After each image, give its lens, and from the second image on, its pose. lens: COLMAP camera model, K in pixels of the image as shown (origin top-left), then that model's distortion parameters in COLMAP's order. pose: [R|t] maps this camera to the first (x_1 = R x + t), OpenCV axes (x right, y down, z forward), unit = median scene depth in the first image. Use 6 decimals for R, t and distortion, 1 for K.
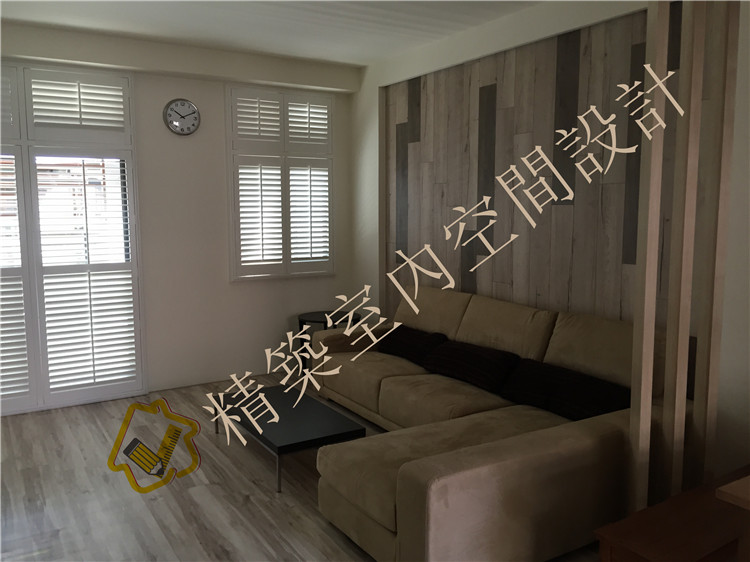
lens RADIAL K [[645.1, 0, 377.5], [0, 645.1, 277.9], [0, 0, 1]] dist [0.078926, -0.123949]
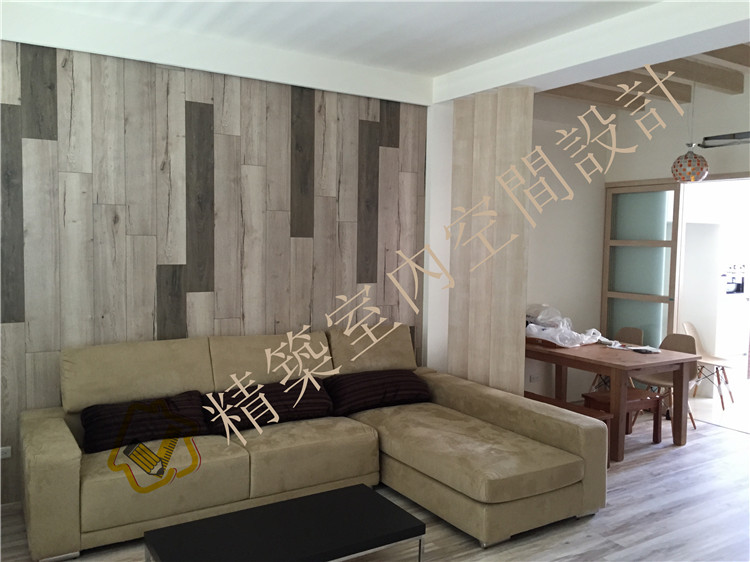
lens RADIAL K [[645.1, 0, 378.4], [0, 645.1, 278.7], [0, 0, 1]] dist [0.078926, -0.123949]
pose [[-0.006749, -0.053775, 0.998530, -0.748450], [0.096392, 0.993868, 0.054175, -0.080034], [-0.995321, 0.096616, -0.001524, 0.786116]]
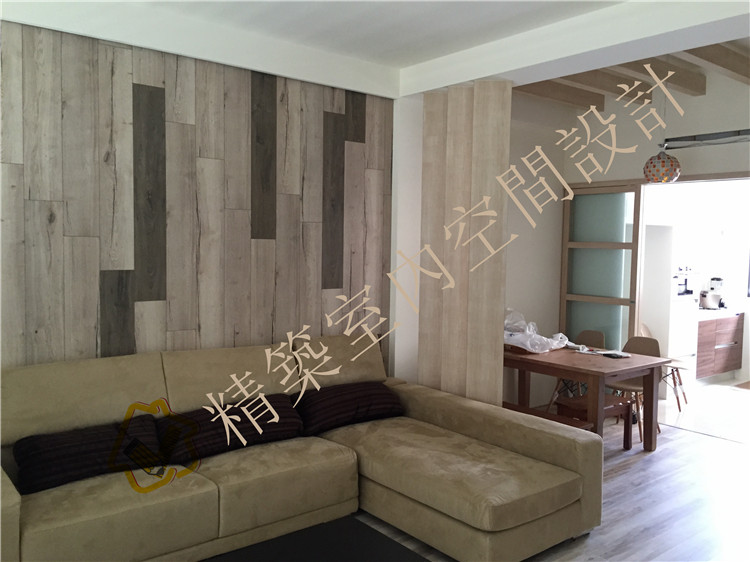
lens RADIAL K [[645.1, 0, 378.9], [0, 645.1, 279.5], [0, 0, 1]] dist [0.078926, -0.123949]
pose [[-0.125910, -0.052749, 0.990638, -0.668289], [0.095670, 0.993285, 0.065049, -0.087978], [-0.987418, 0.102965, -0.120018, 0.851051]]
